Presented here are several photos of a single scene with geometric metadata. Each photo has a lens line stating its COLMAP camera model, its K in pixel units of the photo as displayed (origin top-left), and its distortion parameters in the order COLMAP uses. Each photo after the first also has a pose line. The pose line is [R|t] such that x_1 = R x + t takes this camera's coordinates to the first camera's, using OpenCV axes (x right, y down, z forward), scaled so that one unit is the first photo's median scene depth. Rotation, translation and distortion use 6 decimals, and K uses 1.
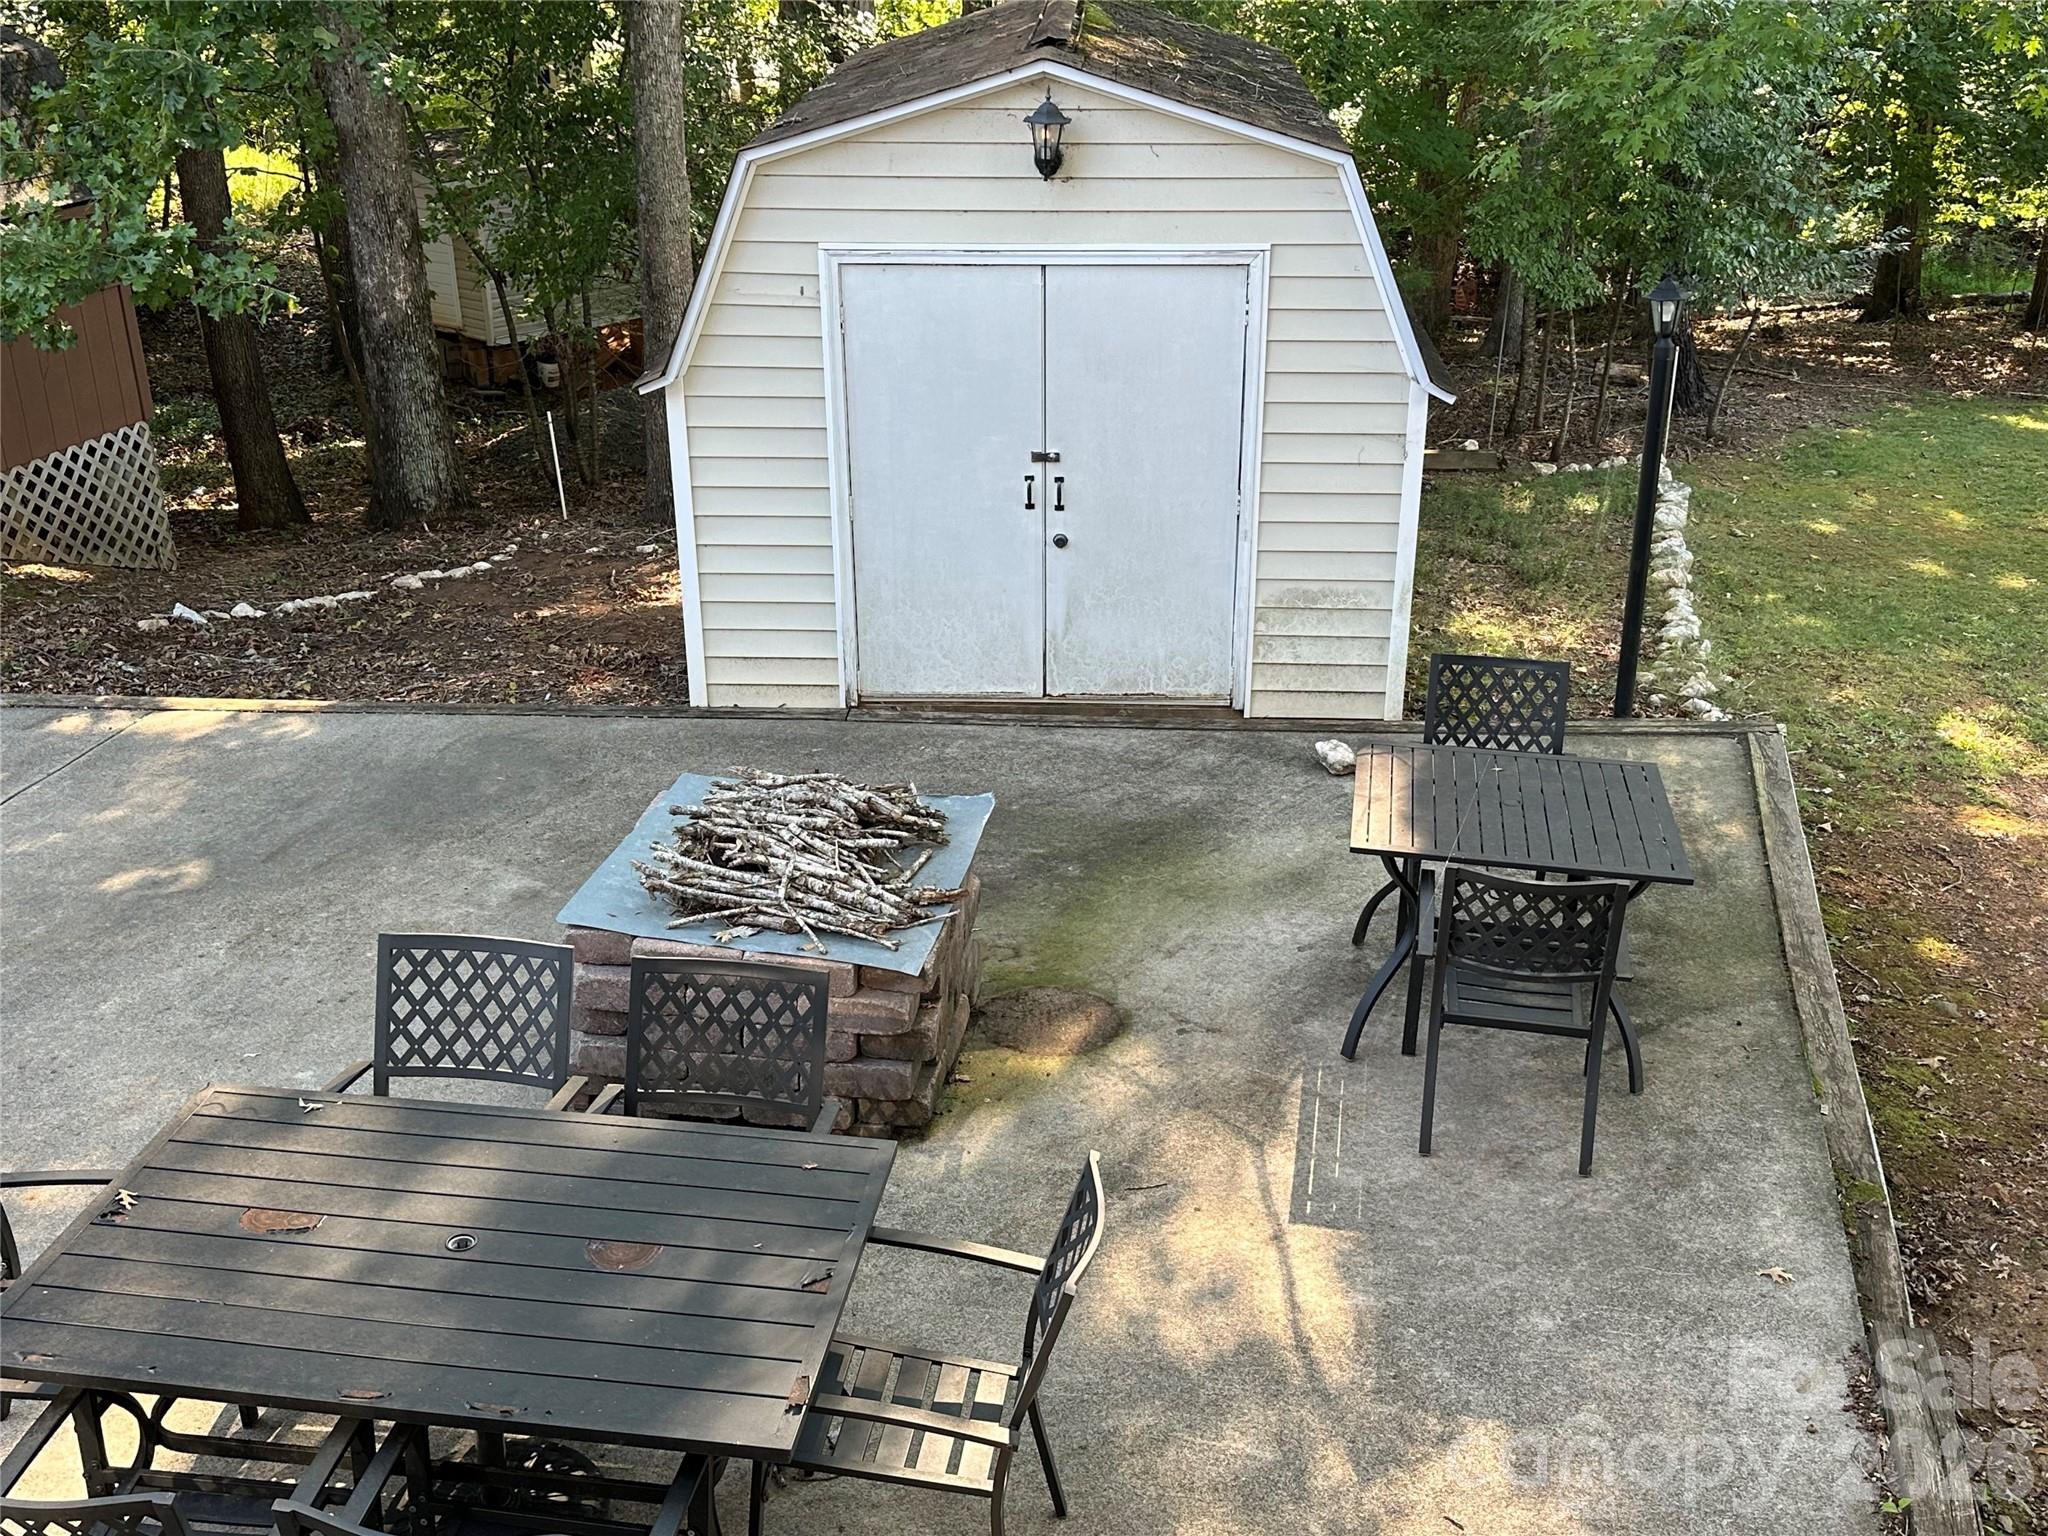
lens RADIAL K [[2081.7, 0, 1024.5], [0, 2081.7, 766.1], [0, 0, 1]] dist [0.108974, -0.014861]
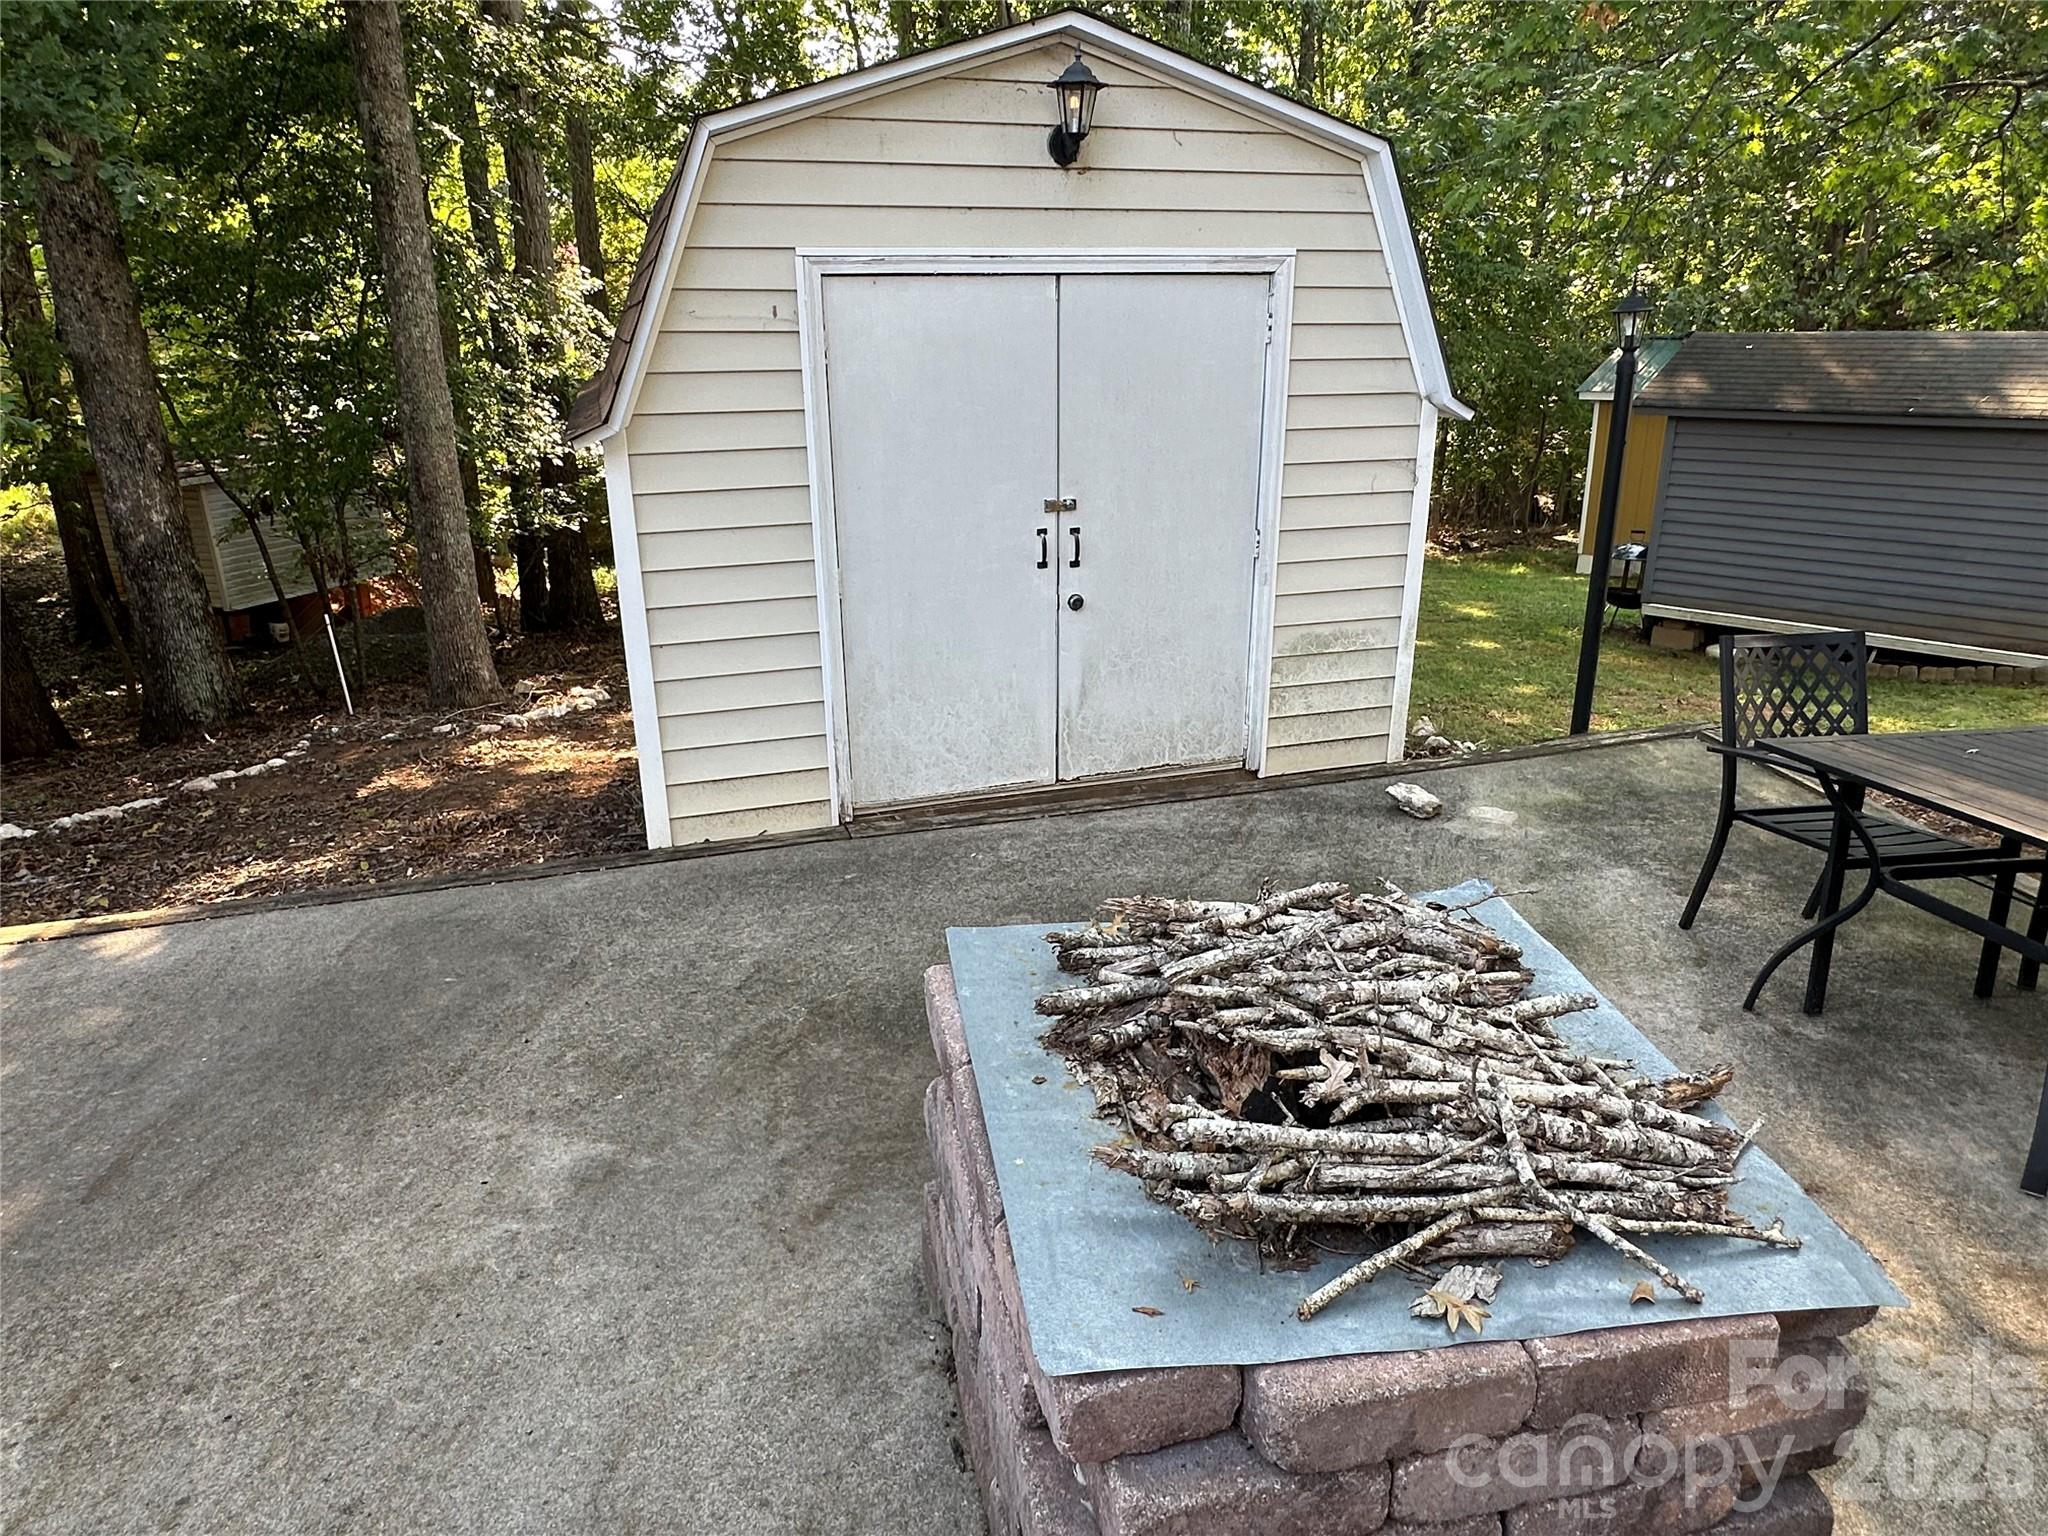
lens RADIAL K [[1277.2, 0, 1023.6], [0, 1277.2, 775.5], [0, 0, 1]] dist [-0.022748, 0.021820]
pose [[0.941334, -0.123189, 0.314190, -0.180758], [0.144519, 0.988459, -0.045430, -0.013683], [-0.304967, 0.088171, 0.948273, 0.492531]]
